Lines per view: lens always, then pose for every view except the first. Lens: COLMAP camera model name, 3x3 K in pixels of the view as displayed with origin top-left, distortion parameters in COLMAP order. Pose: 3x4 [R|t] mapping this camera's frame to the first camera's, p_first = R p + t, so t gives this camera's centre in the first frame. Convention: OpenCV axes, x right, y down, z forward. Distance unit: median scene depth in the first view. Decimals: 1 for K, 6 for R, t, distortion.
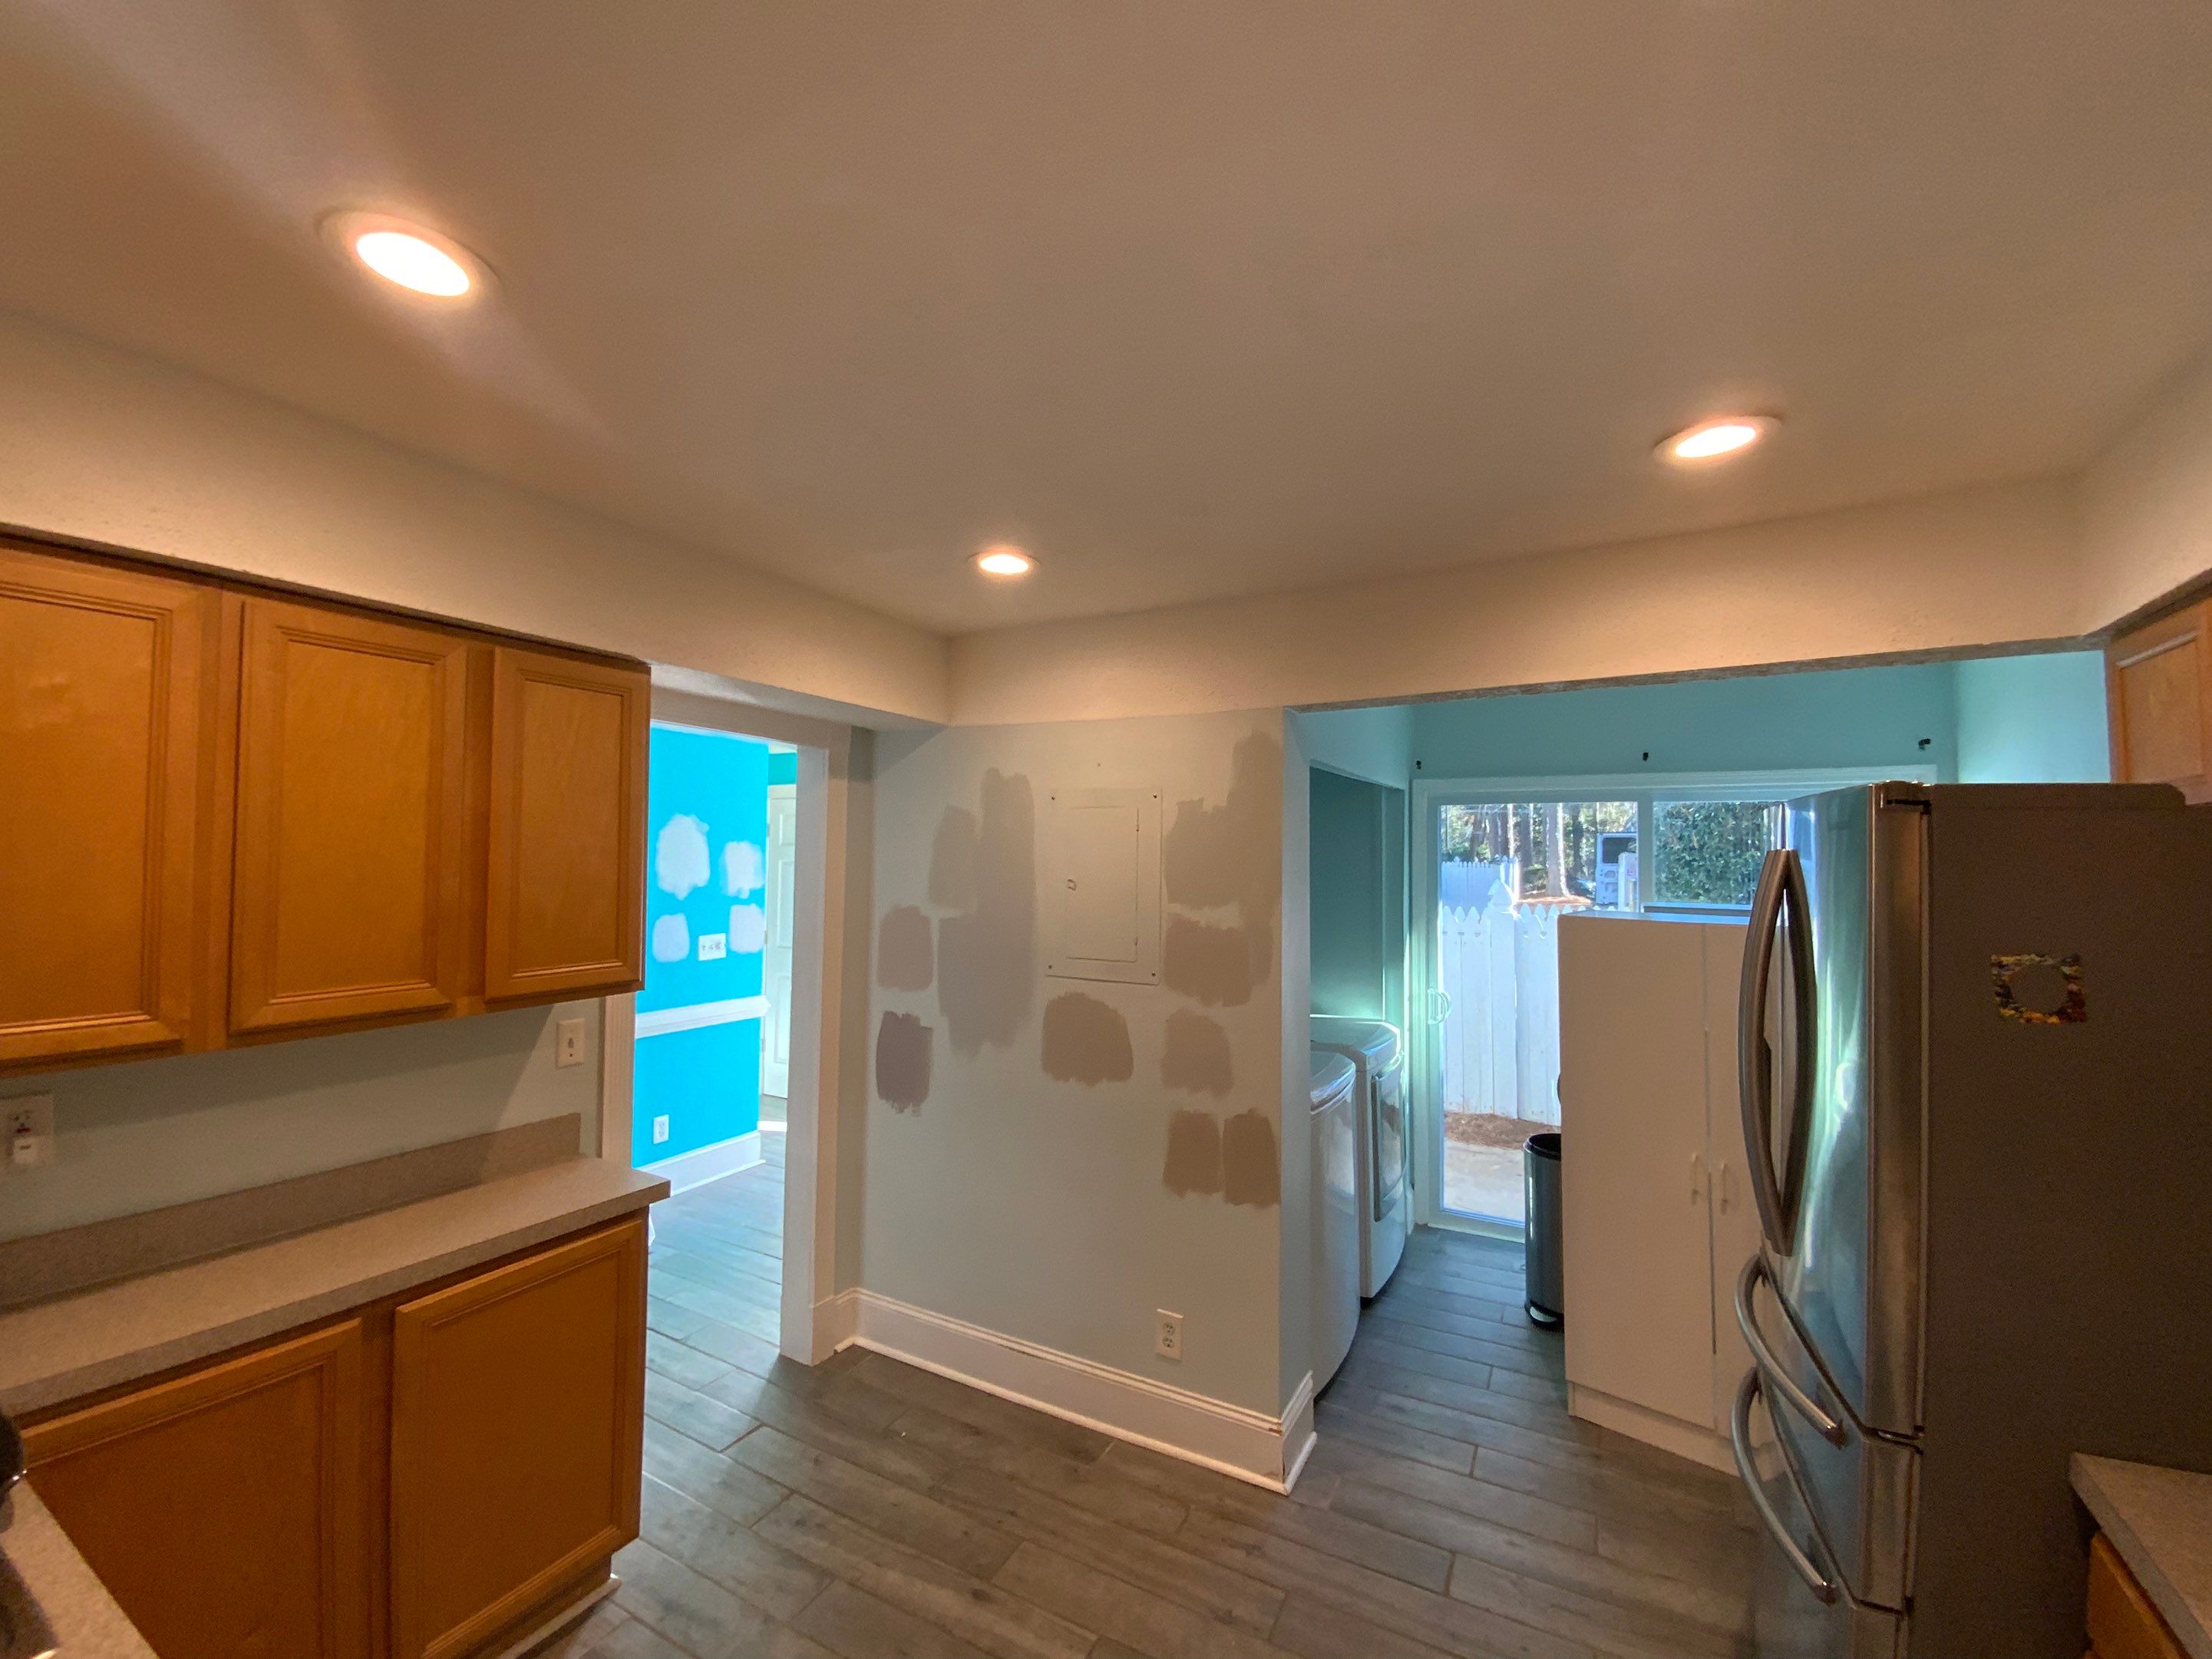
lens RADIAL K [[922.4, 0, 1107.2], [0, 922.4, 831.7], [0, 0, 1]] dist [0.004859, -0.000778]
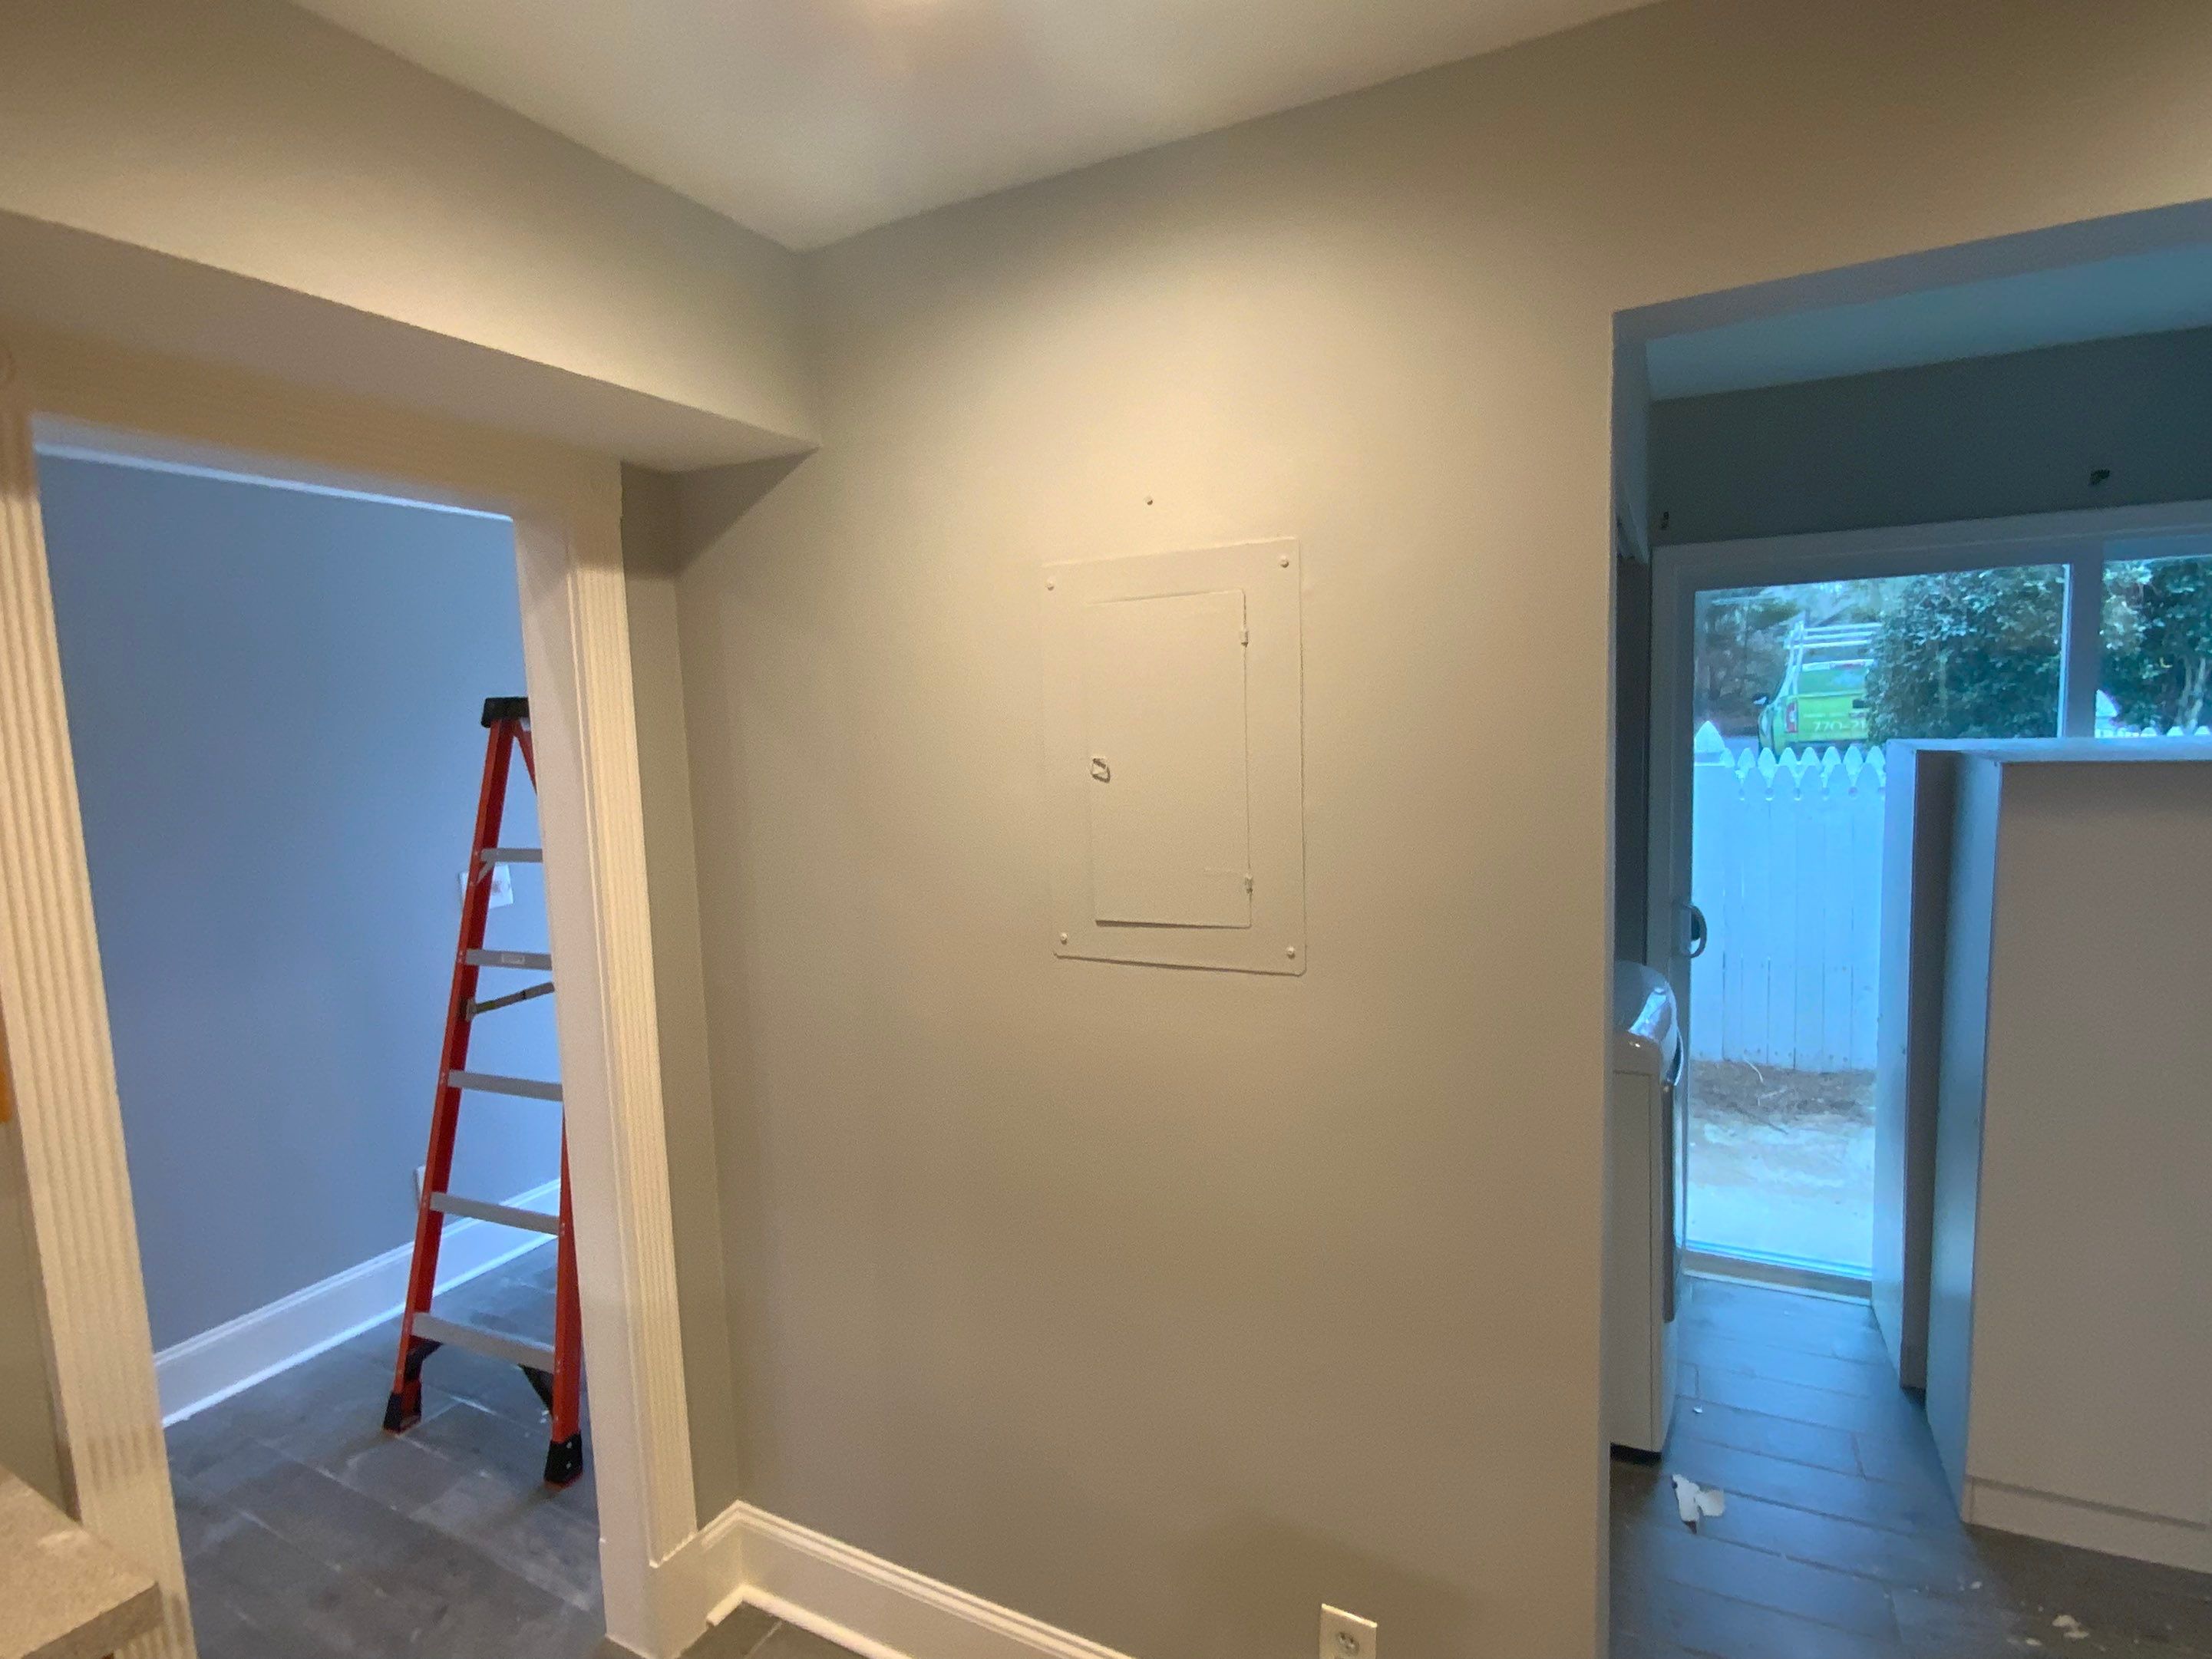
lens RADIAL K [[1071.3, 0, 1119.0], [0, 1071.3, 828.8], [0, 0, 1]] dist [0.006082, -0.000167]
pose [[0.998447, -0.048562, 0.027301, -0.052959], [0.044152, 0.988624, 0.143780, 0.011033], [-0.033973, -0.142352, 0.989233, 0.503938]]
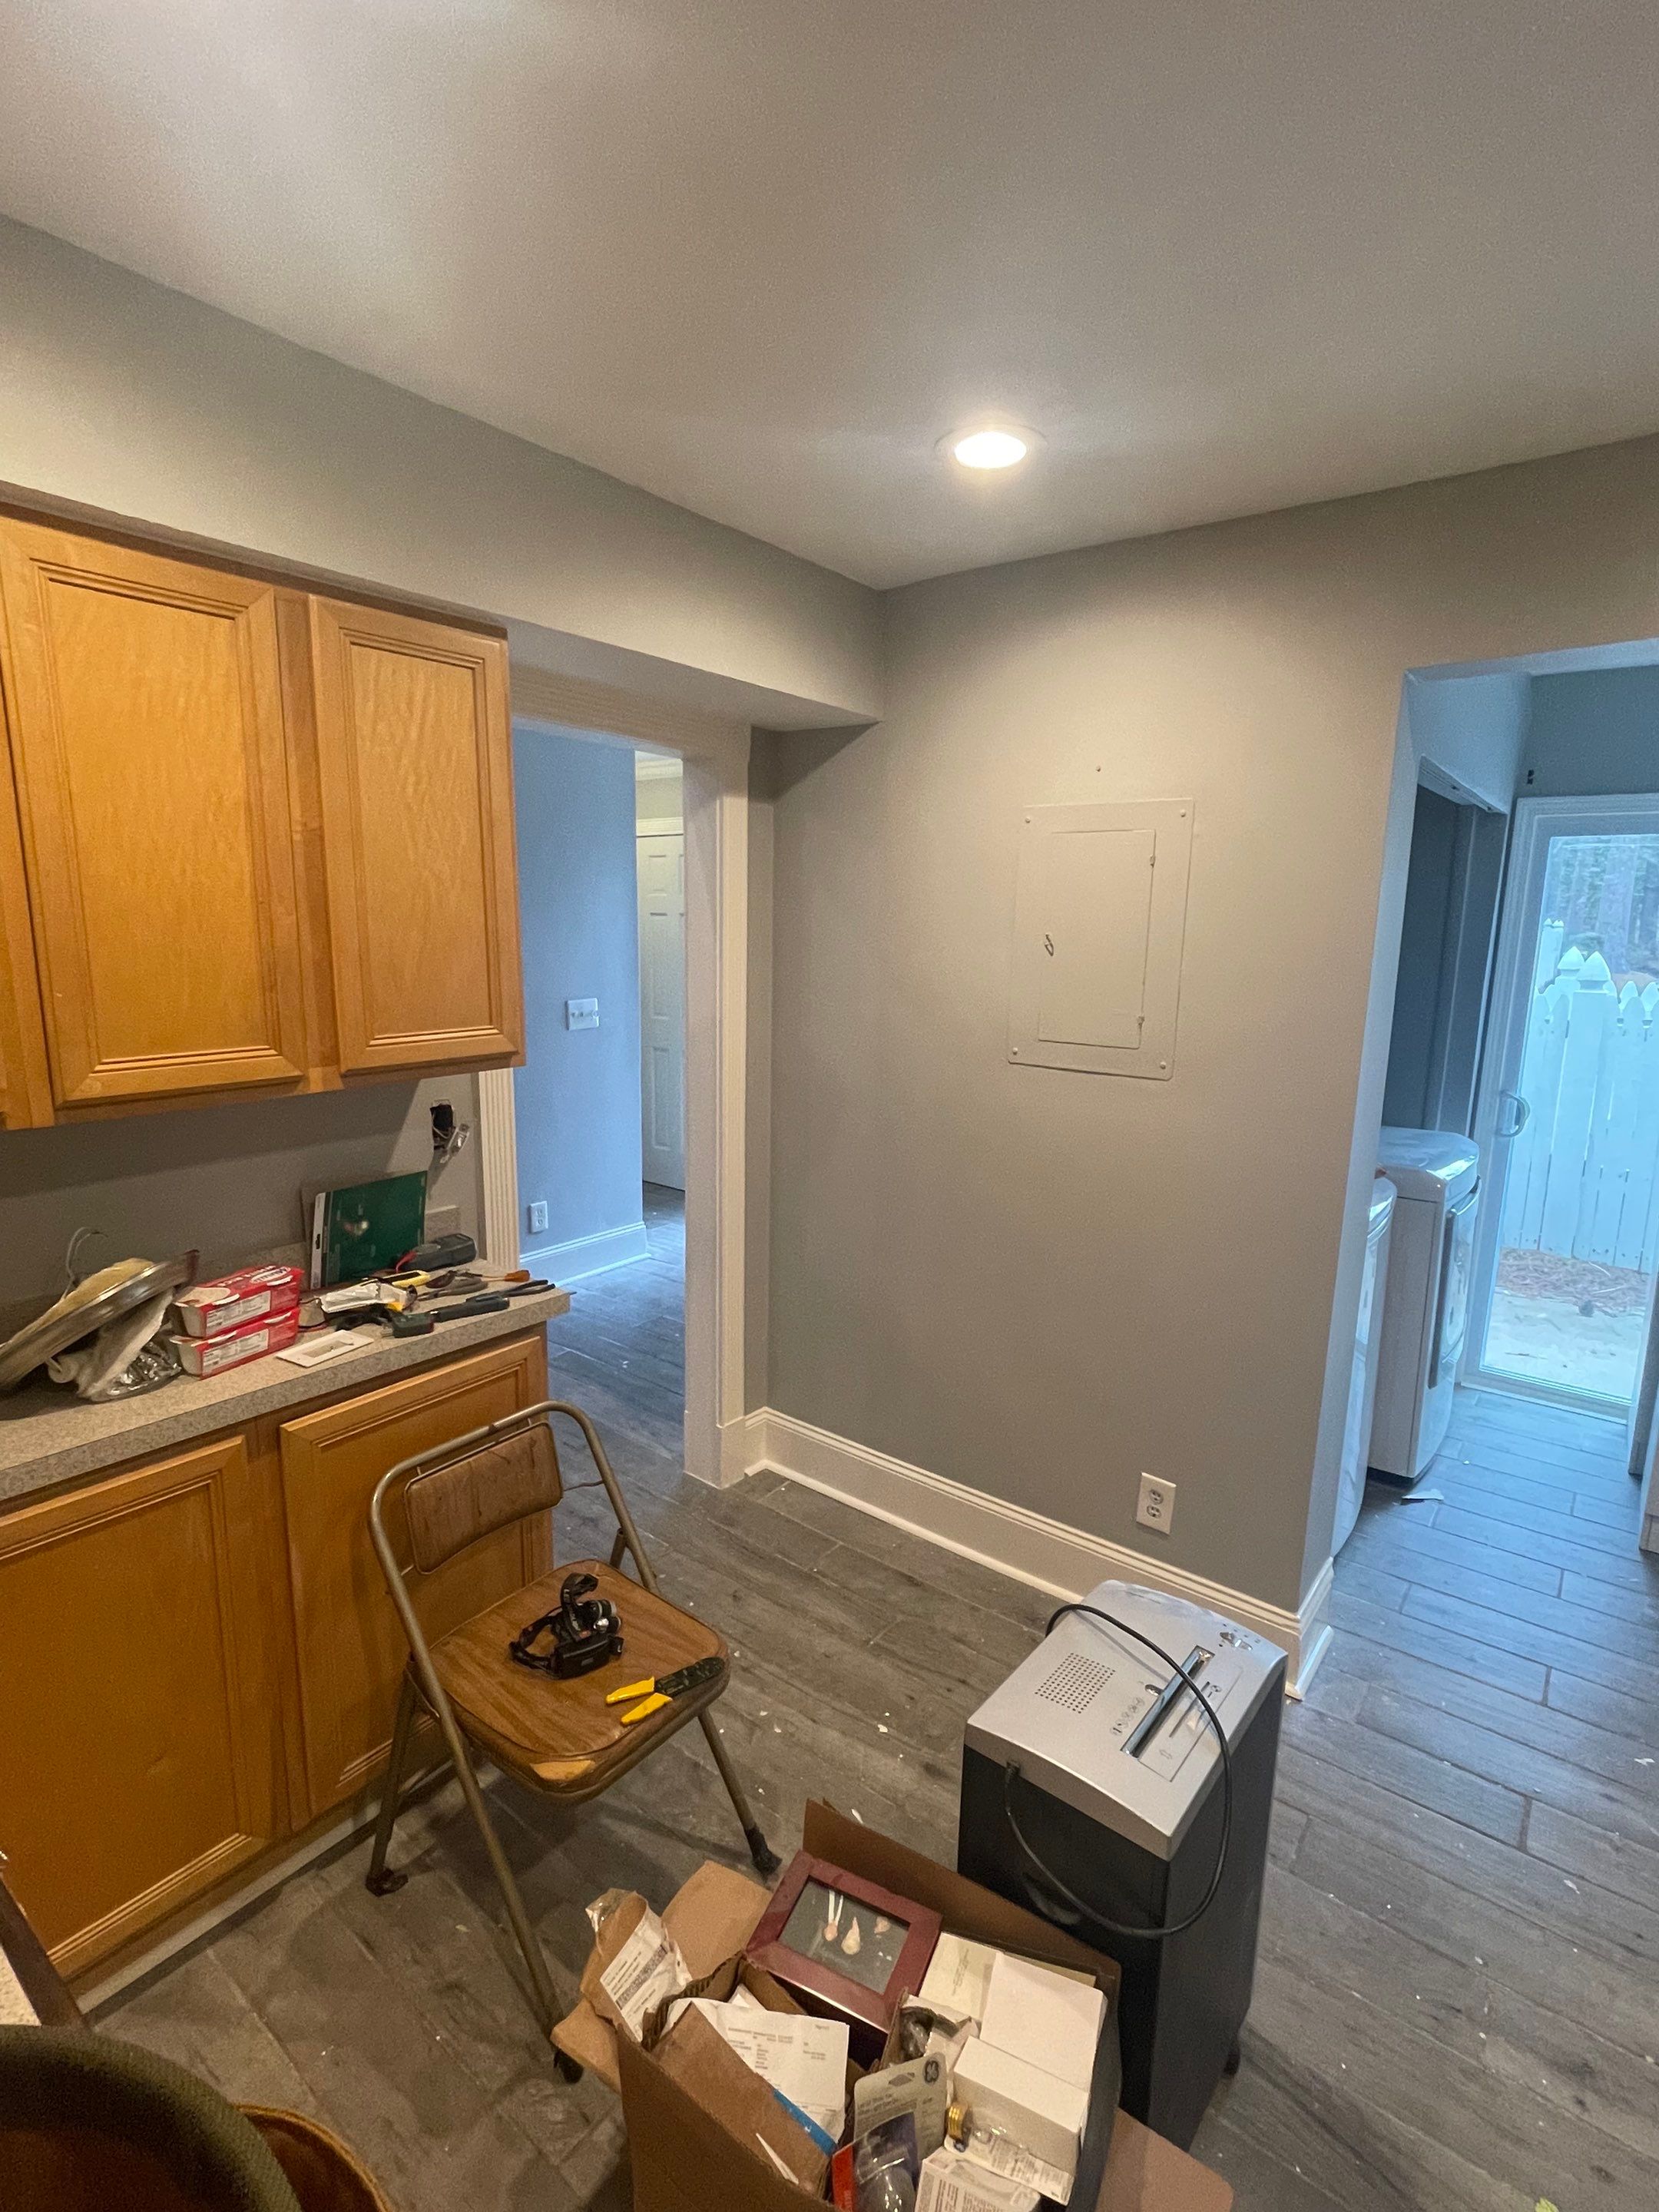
lens RADIAL K [[1071.4, 0, 839.0], [0, 1071.4, 1116.8], [0, 0, 1]] dist [0.006082, -0.000167]
pose [[0.988328, 0.039829, -0.147042, -0.084861], [-0.007263, 0.976440, 0.215667, 0.012433], [0.152168, -0.212082, 0.965332, 0.125008]]
